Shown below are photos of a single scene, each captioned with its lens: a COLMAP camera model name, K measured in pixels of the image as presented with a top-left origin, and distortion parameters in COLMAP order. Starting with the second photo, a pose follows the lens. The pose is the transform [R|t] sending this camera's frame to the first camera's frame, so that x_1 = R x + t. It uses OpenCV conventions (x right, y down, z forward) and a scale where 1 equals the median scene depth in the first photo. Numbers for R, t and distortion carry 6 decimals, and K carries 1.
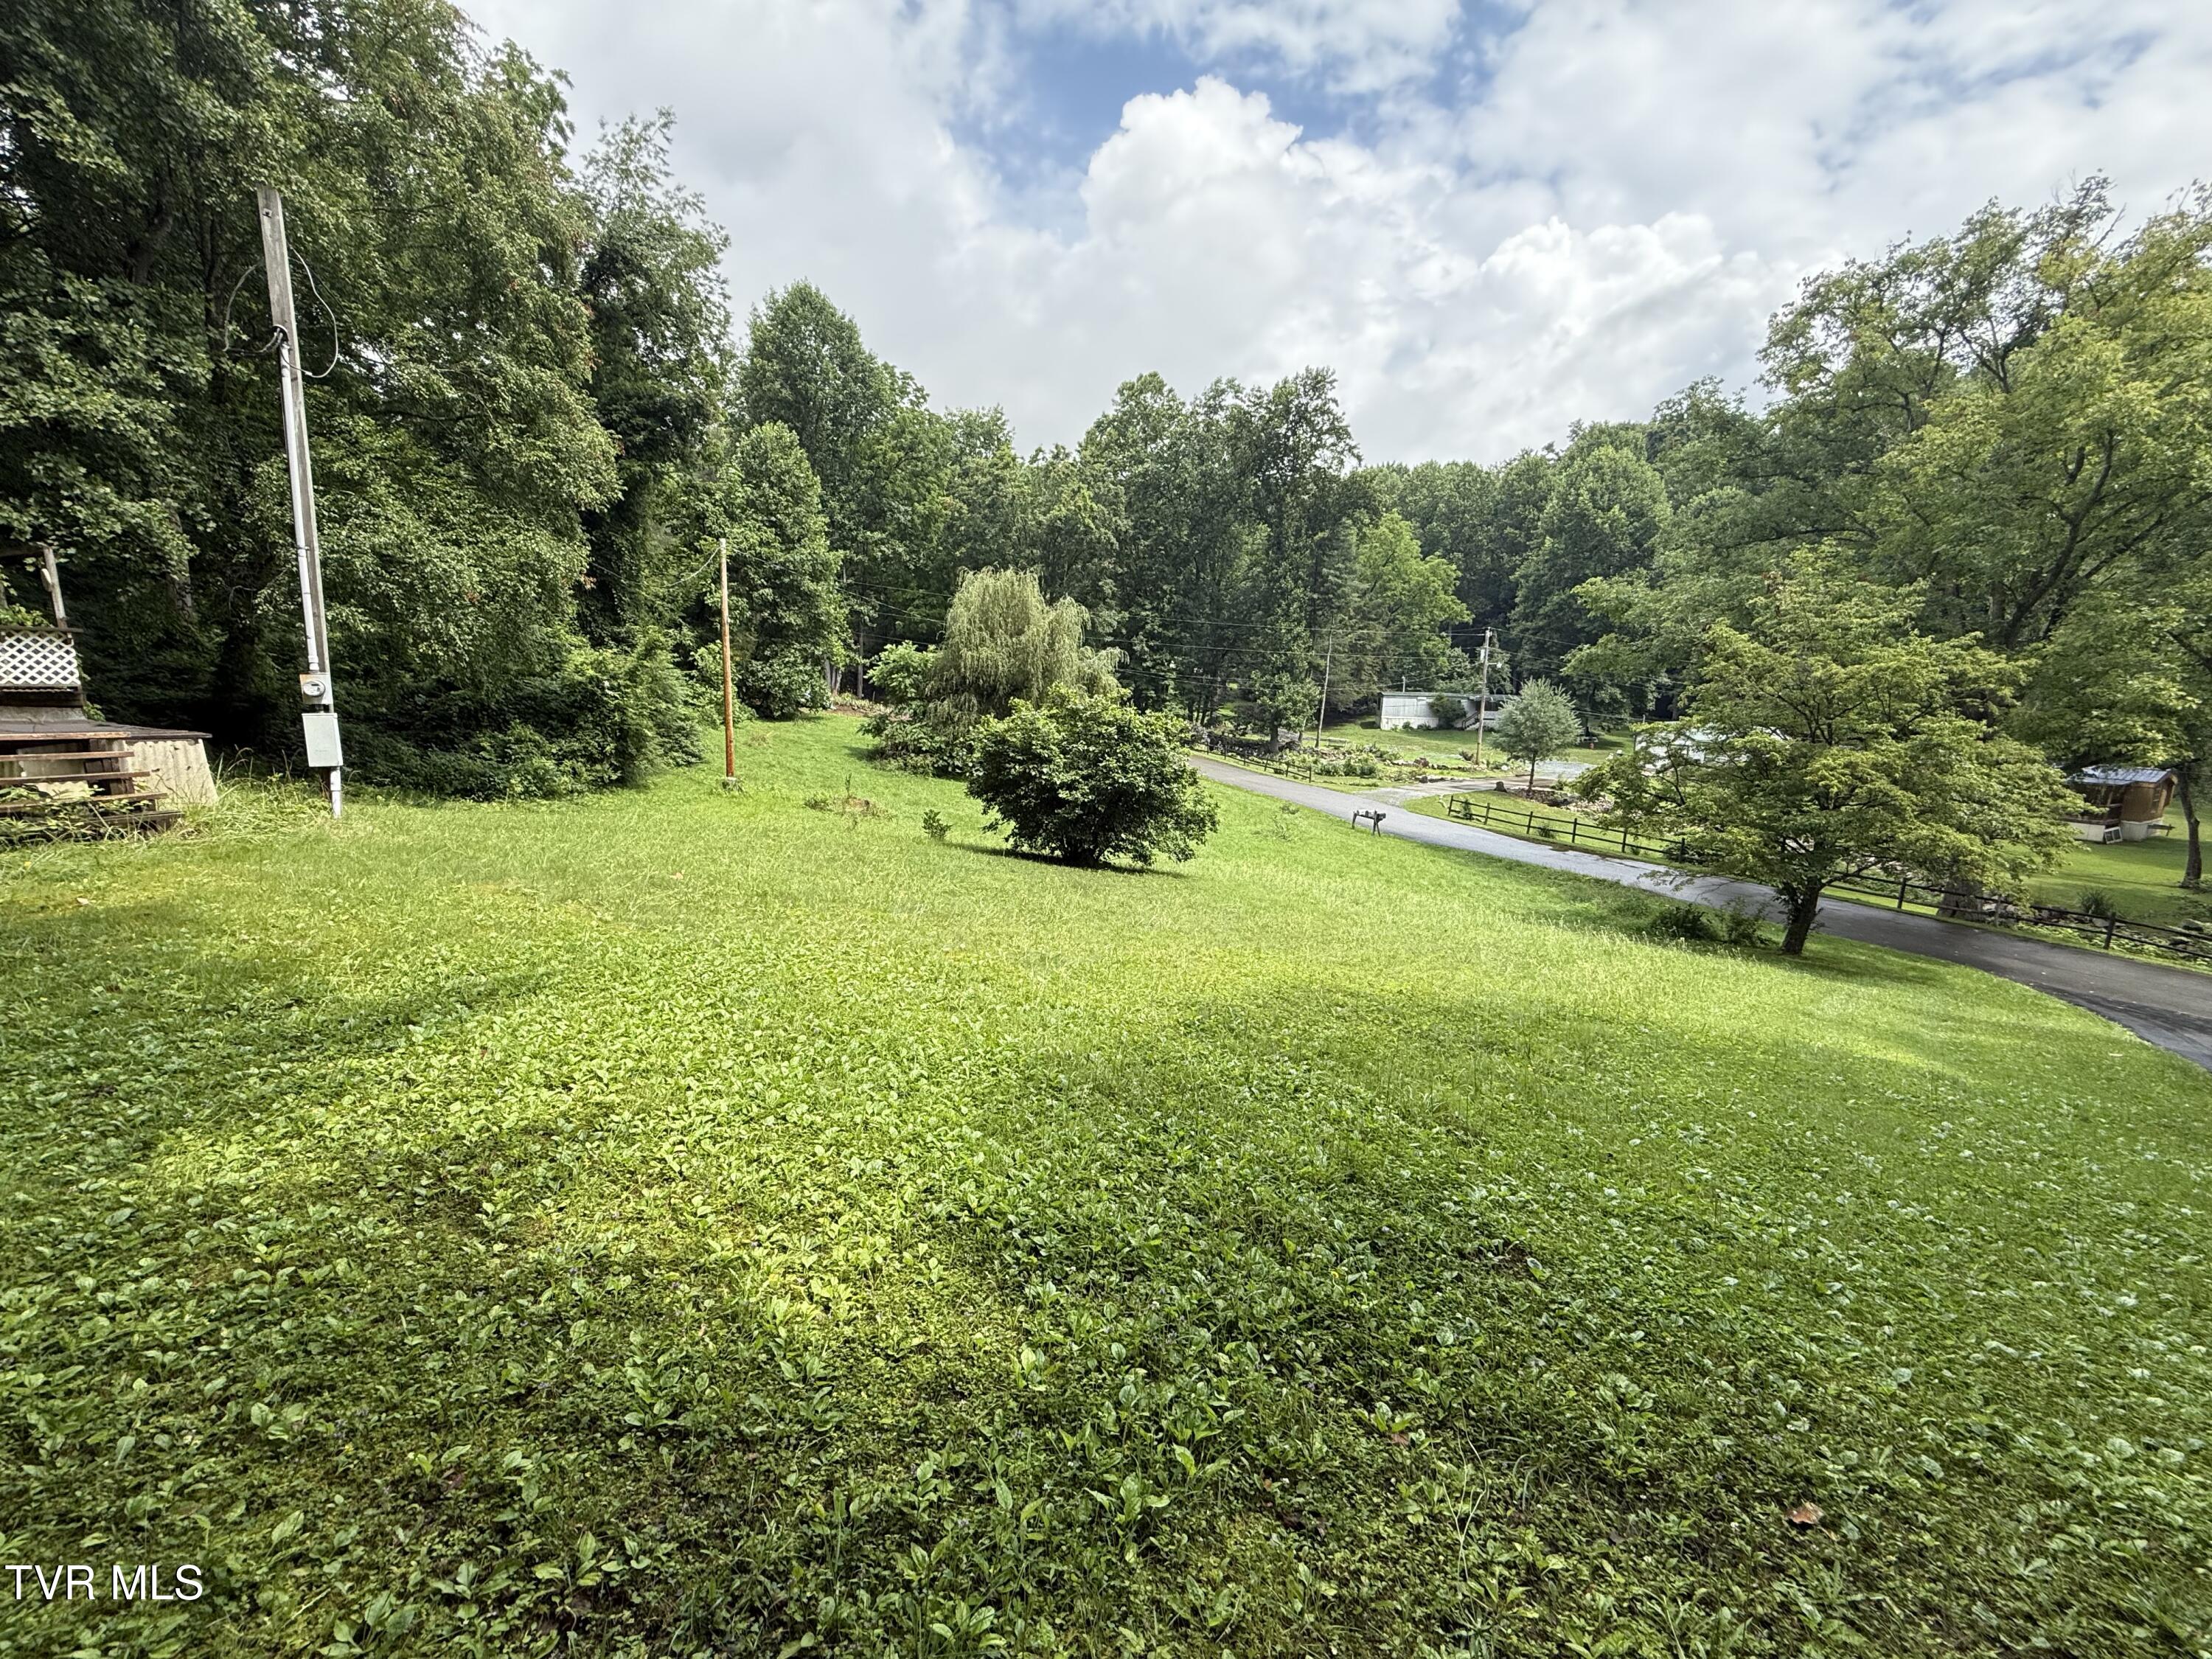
lens RADIAL K [[878.6, 0, 1103.2], [0, 878.6, 826.5], [0, 0, 1]] dist [-0.001678, 0.000404]
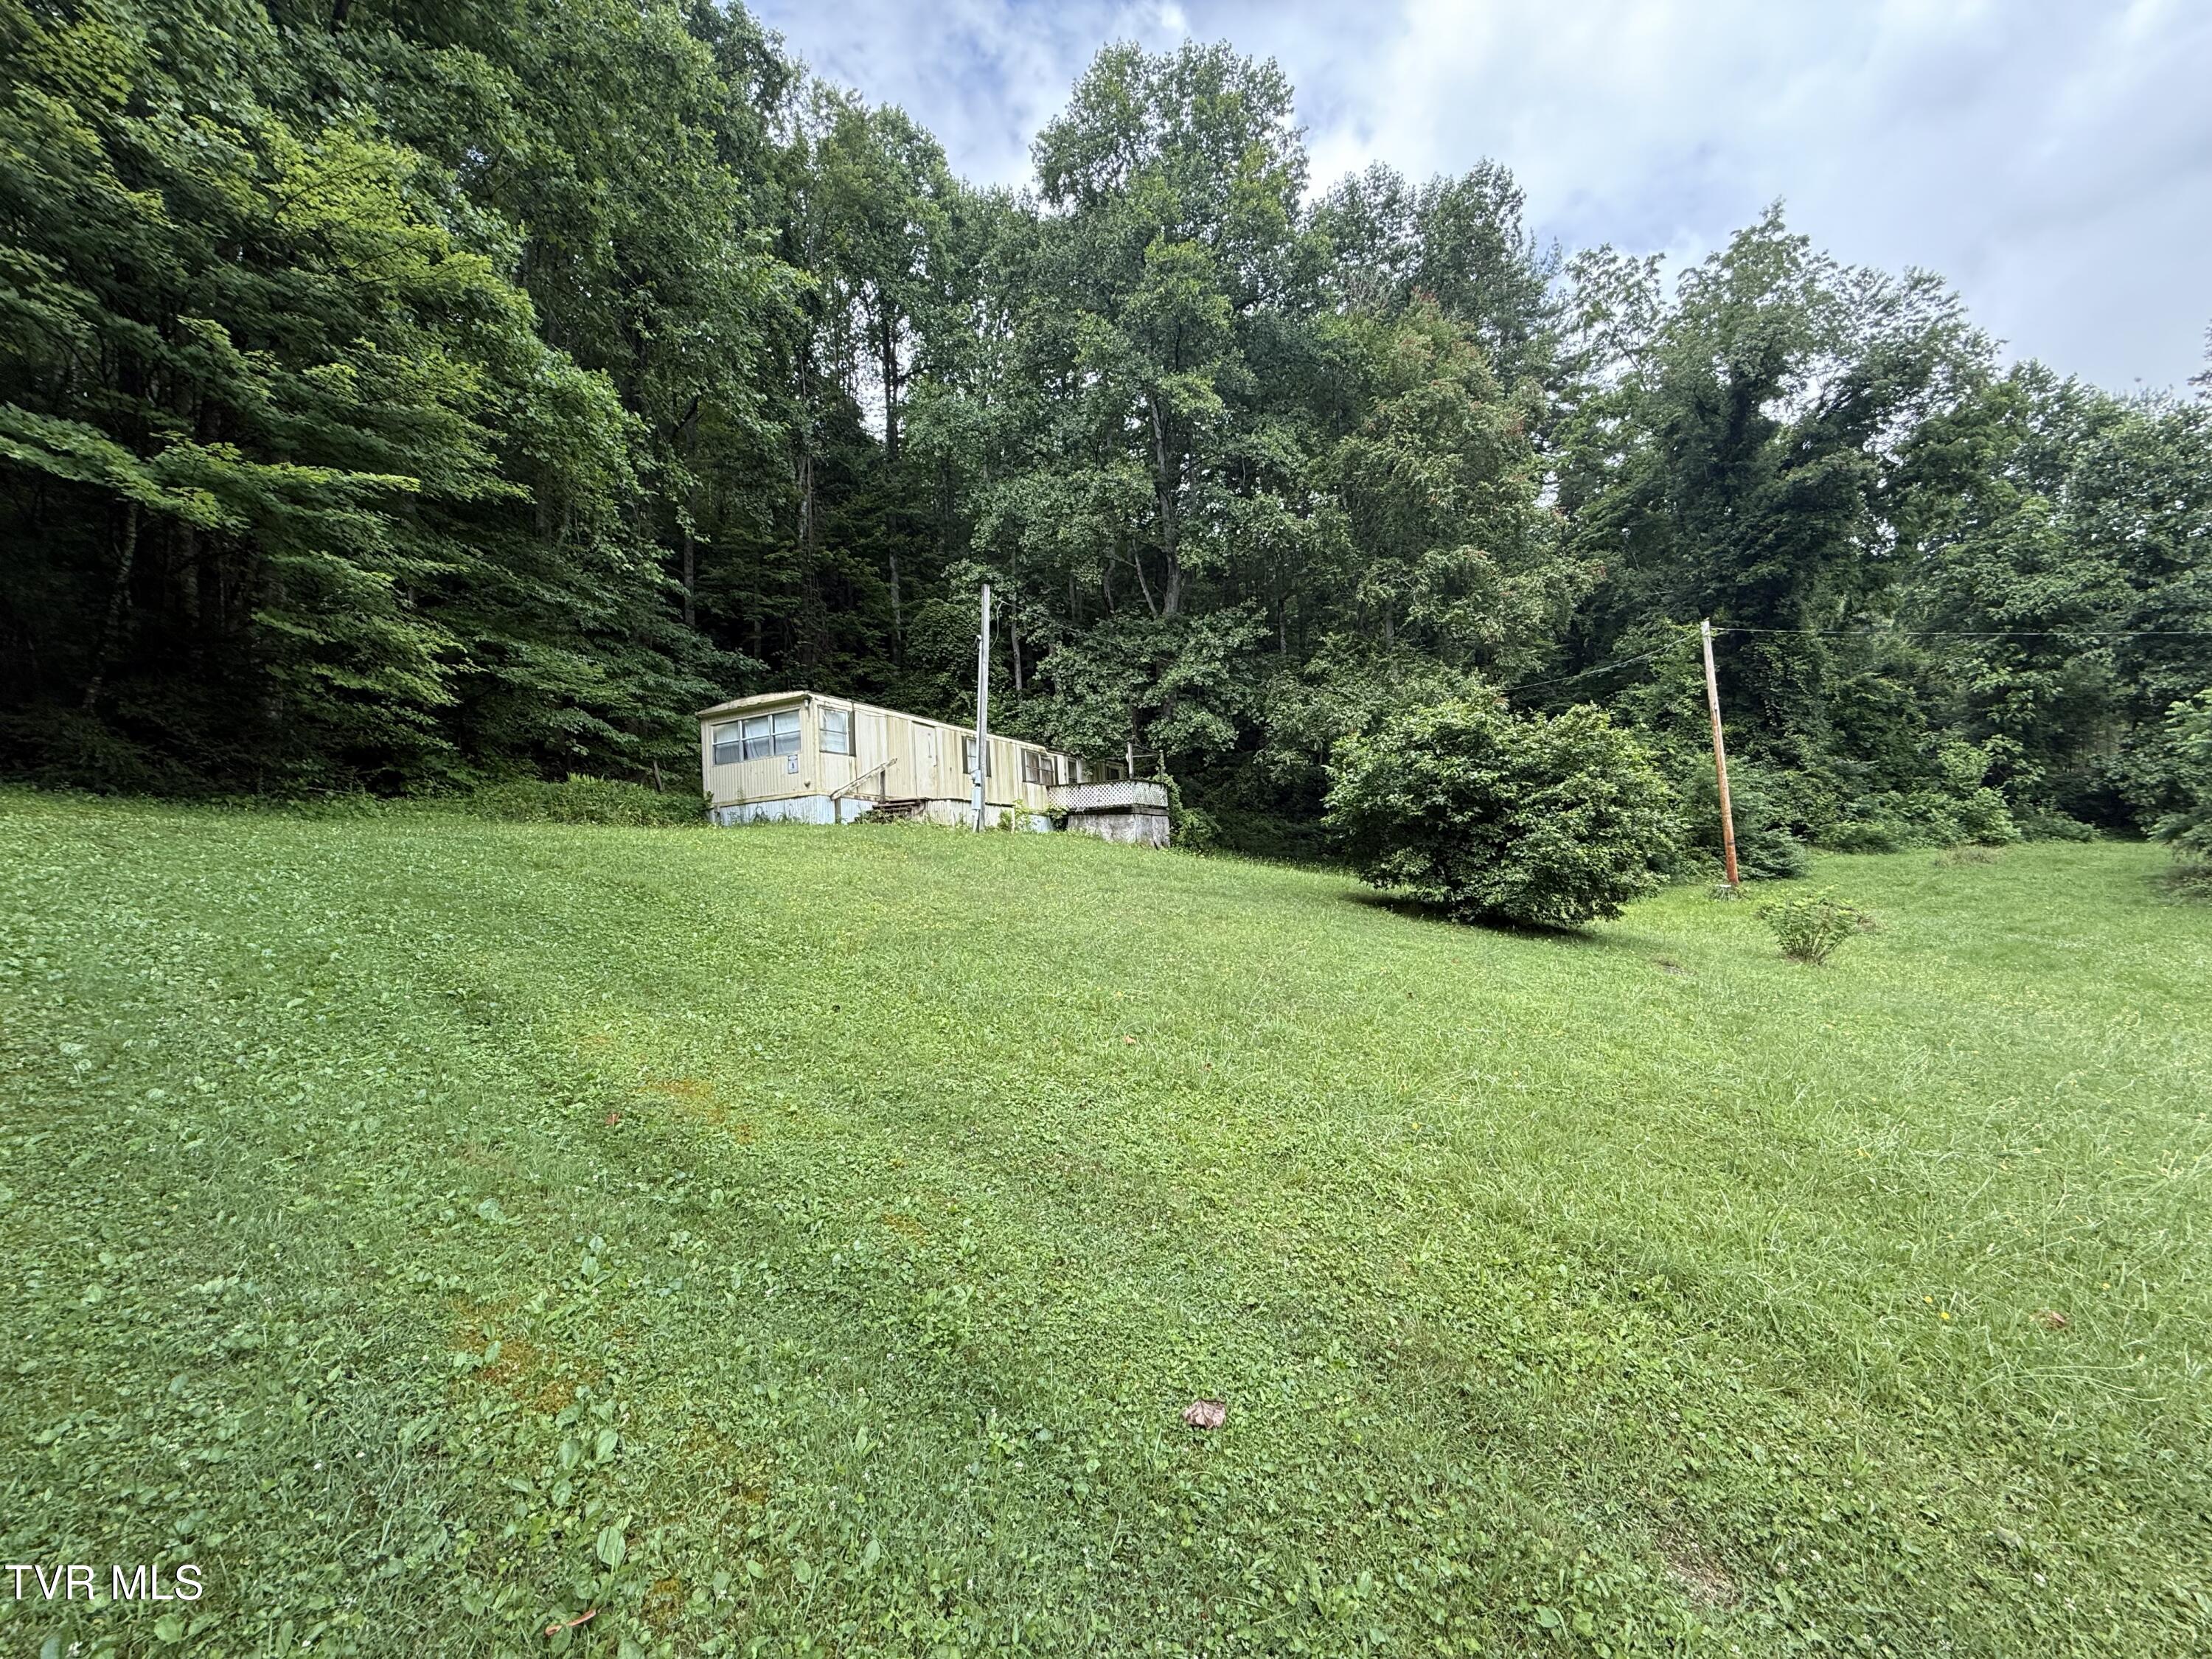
lens RADIAL K [[878.6, 0, 1098.3], [0, 878.6, 827.2], [0, 0, 1]] dist [-0.001678, 0.000404]
pose [[0.046460, -0.080812, -0.995646, 0.300231], [-0.124376, 0.988498, -0.086036, 0.028561], [0.991147, 0.127831, 0.035875, 0.257773]]
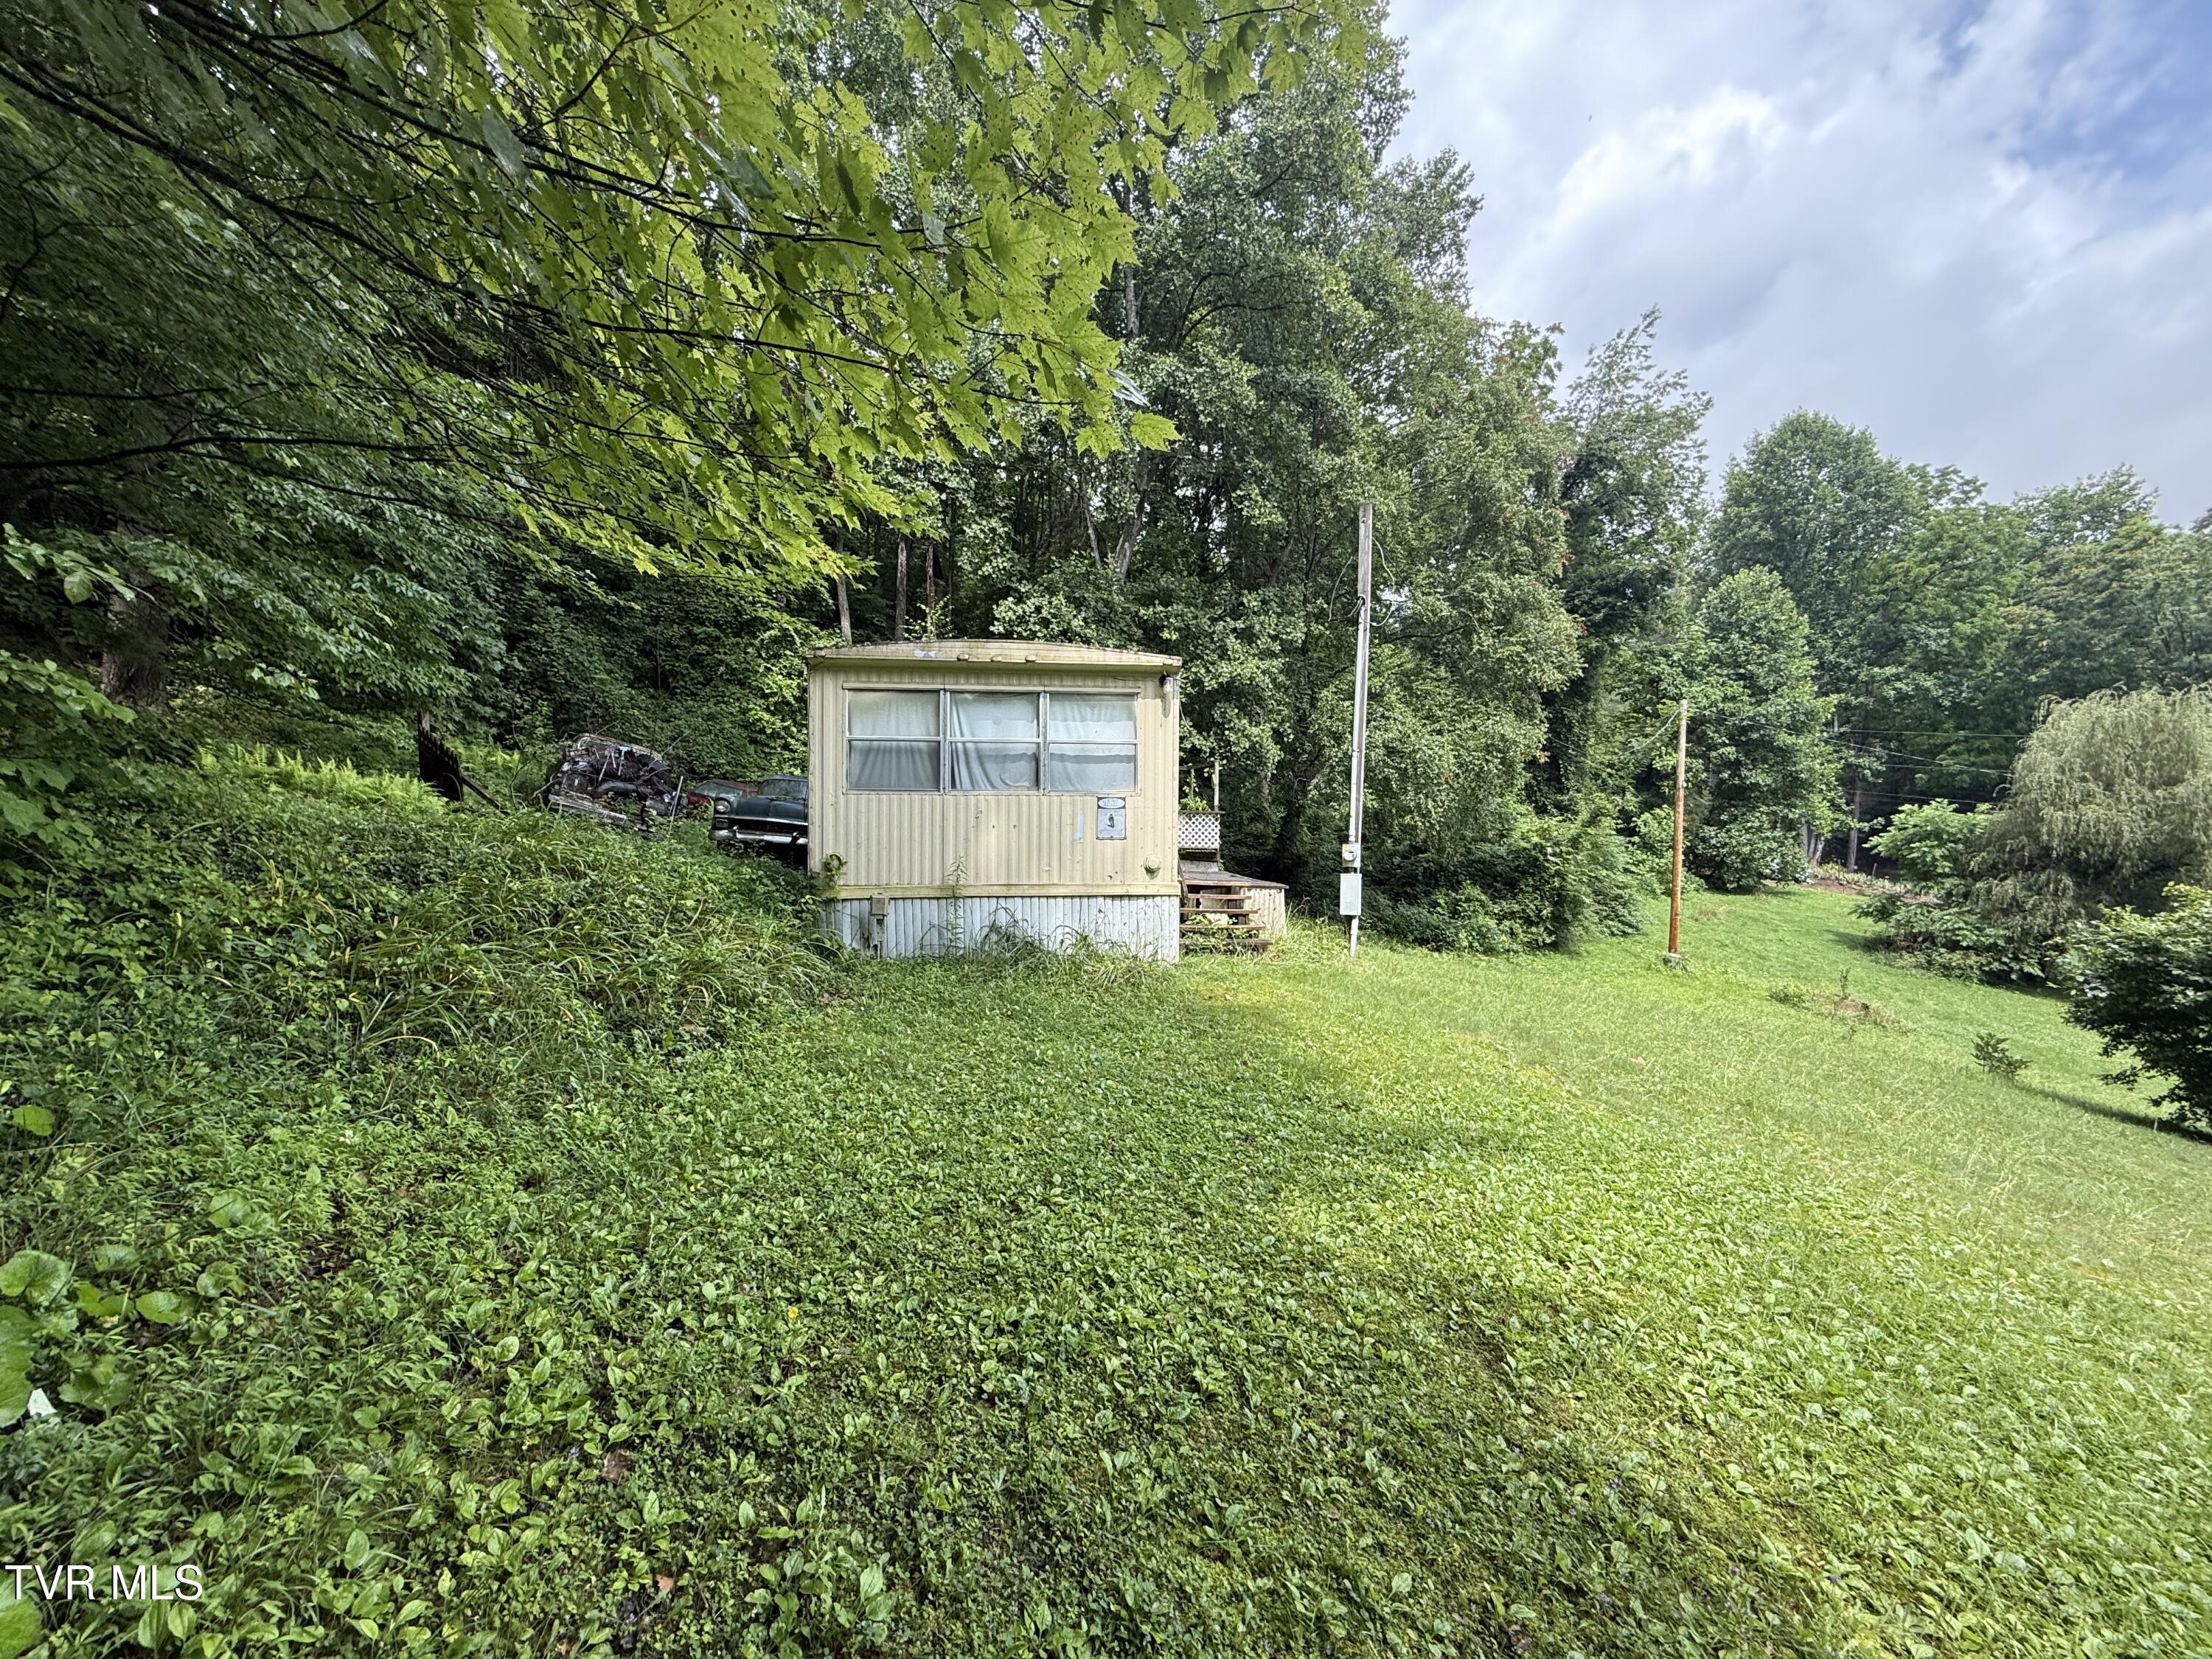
lens RADIAL K [[878.6, 0, 1098.7], [0, 878.6, 826.5], [0, 0, 1]] dist [-0.001678, 0.000404]
pose [[0.563939, -0.006371, -0.825792, -0.006517], [-0.145780, 0.983498, -0.107142, -0.000946], [0.812848, 0.180806, 0.553704, -0.006963]]
